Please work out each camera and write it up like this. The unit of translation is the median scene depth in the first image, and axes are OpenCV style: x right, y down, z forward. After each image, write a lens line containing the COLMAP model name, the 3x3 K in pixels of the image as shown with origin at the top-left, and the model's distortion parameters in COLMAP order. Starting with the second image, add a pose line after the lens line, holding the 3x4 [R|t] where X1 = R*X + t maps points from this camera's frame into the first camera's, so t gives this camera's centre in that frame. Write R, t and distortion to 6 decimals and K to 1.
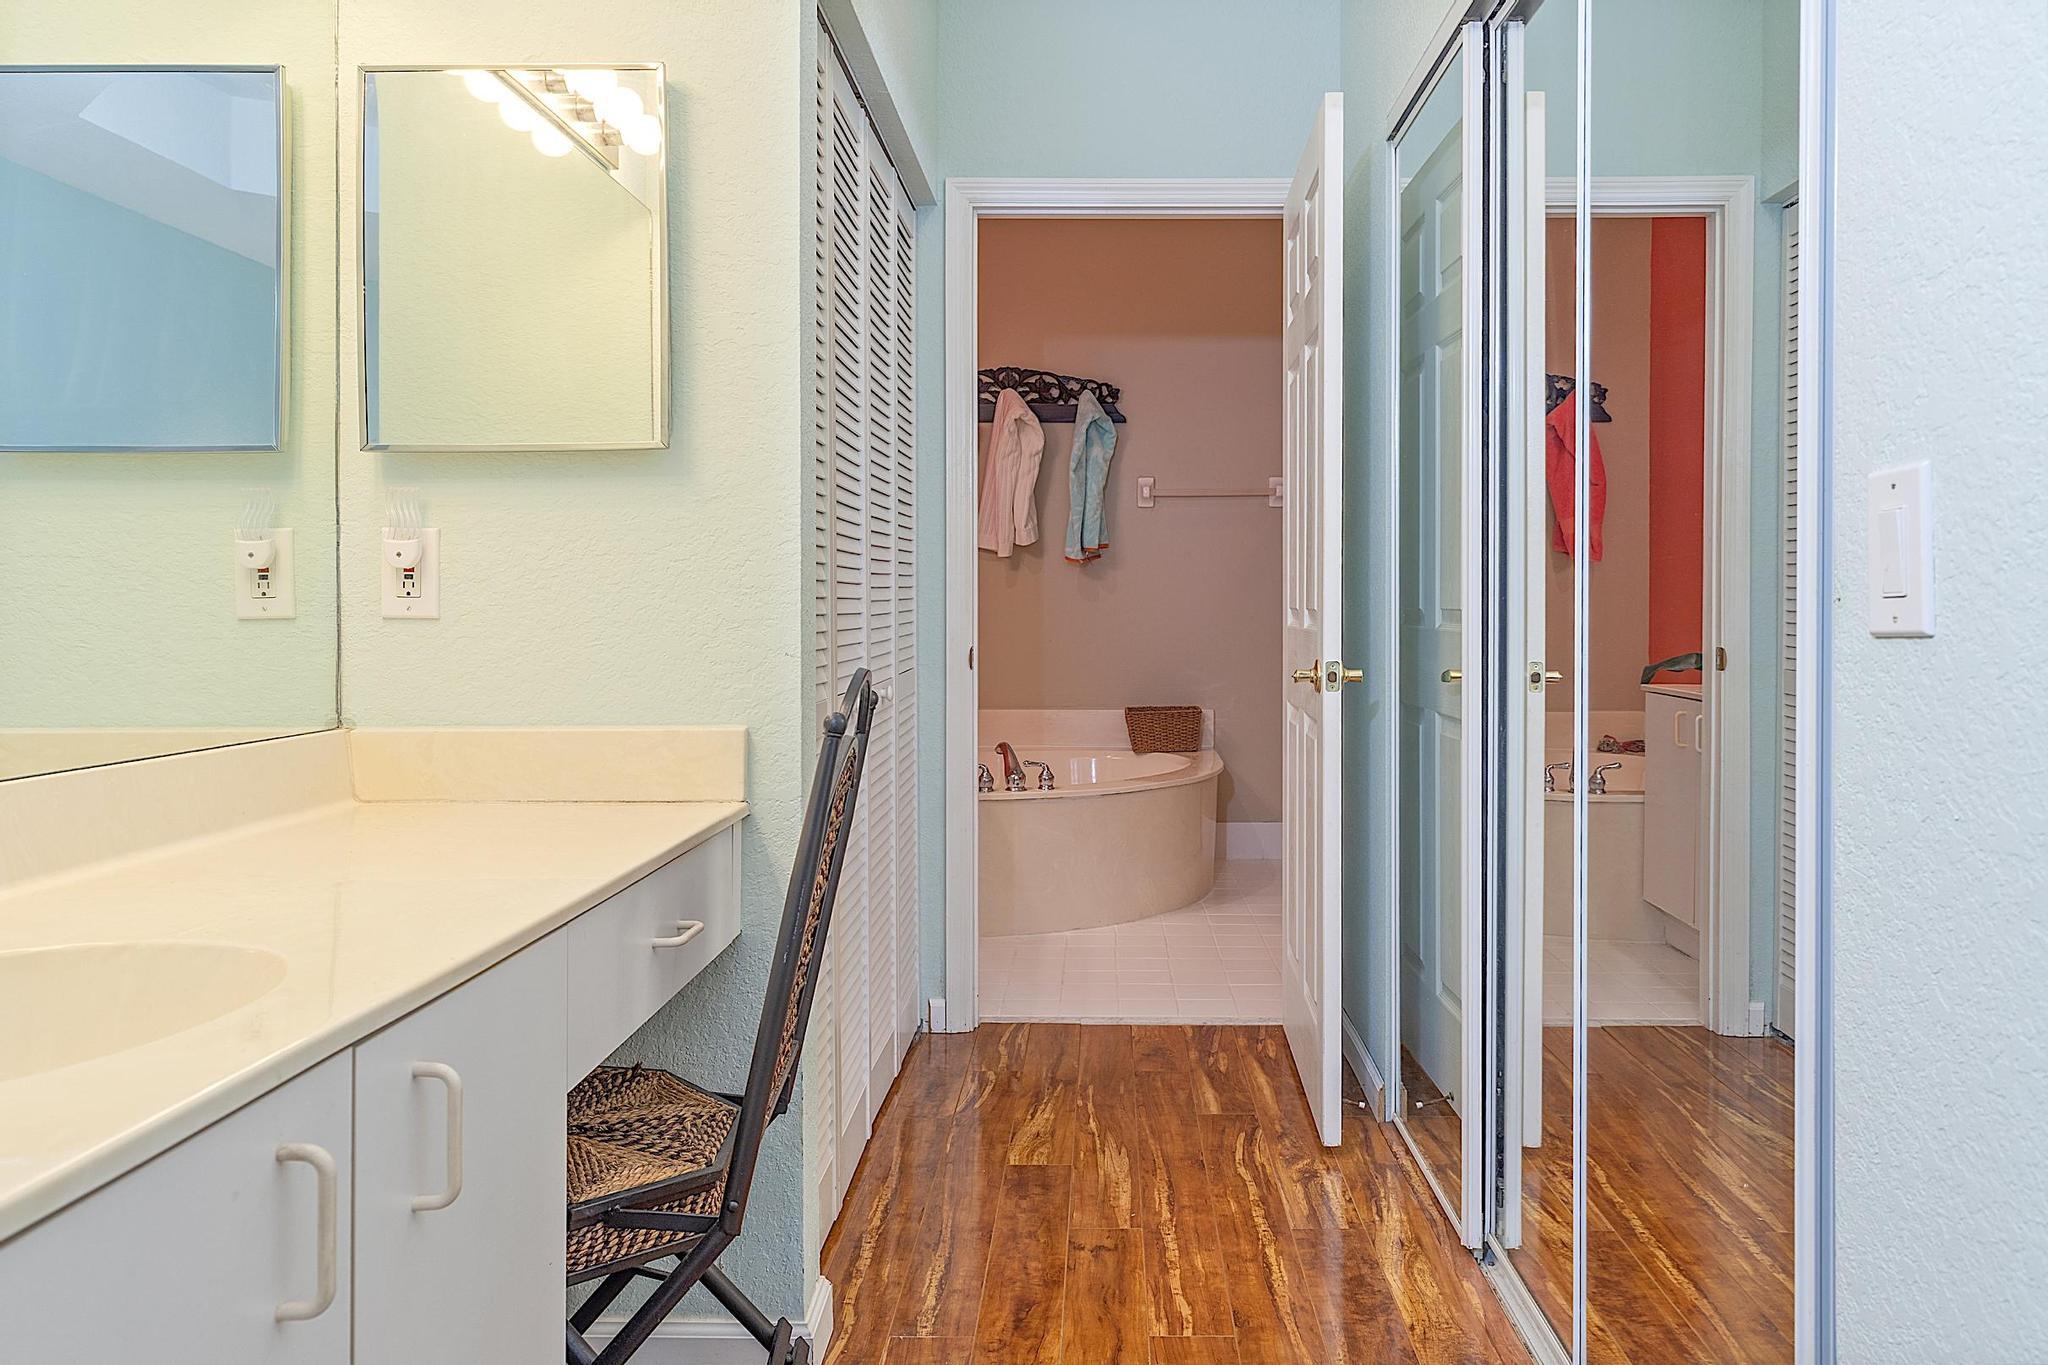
lens RADIAL K [[1464.2, 0, 1024.0], [0, 1464.2, 682.5], [0, 0, 1]] dist [0.000055, -0.000122]
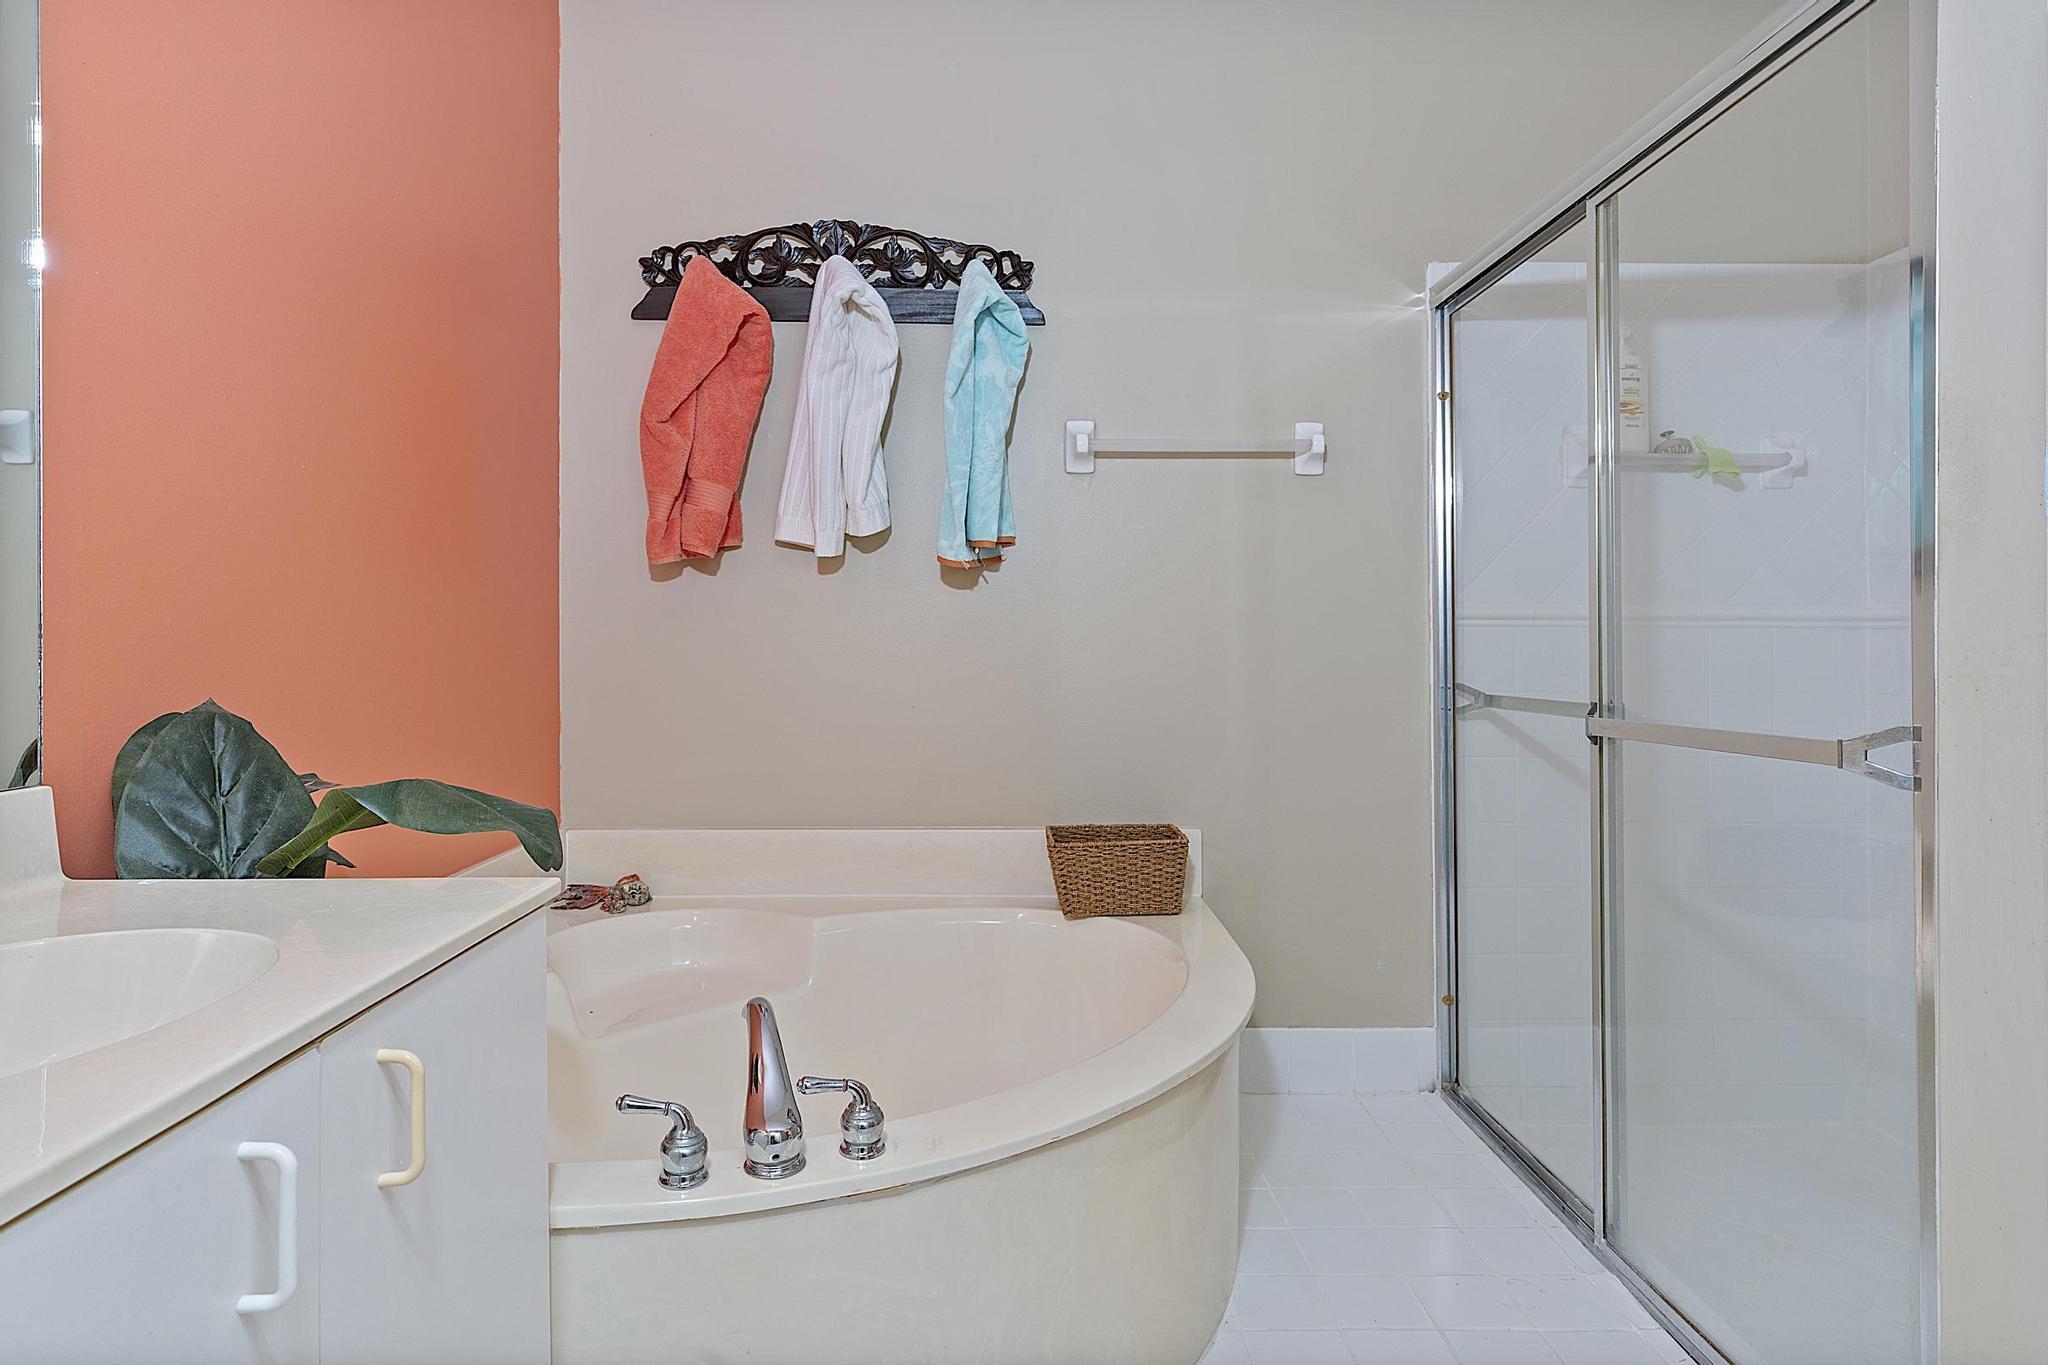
lens RADIAL K [[1171.4, 0, 1026.3], [0, 1171.4, 654.9], [0, 0, 1]] dist [0.000271, -0.000092]
pose [[0.996804, -0.003662, 0.079807, 0.025856], [0.007103, 0.999055, -0.042872, -0.029653], [-0.079575, 0.043302, 0.995888, 0.555178]]
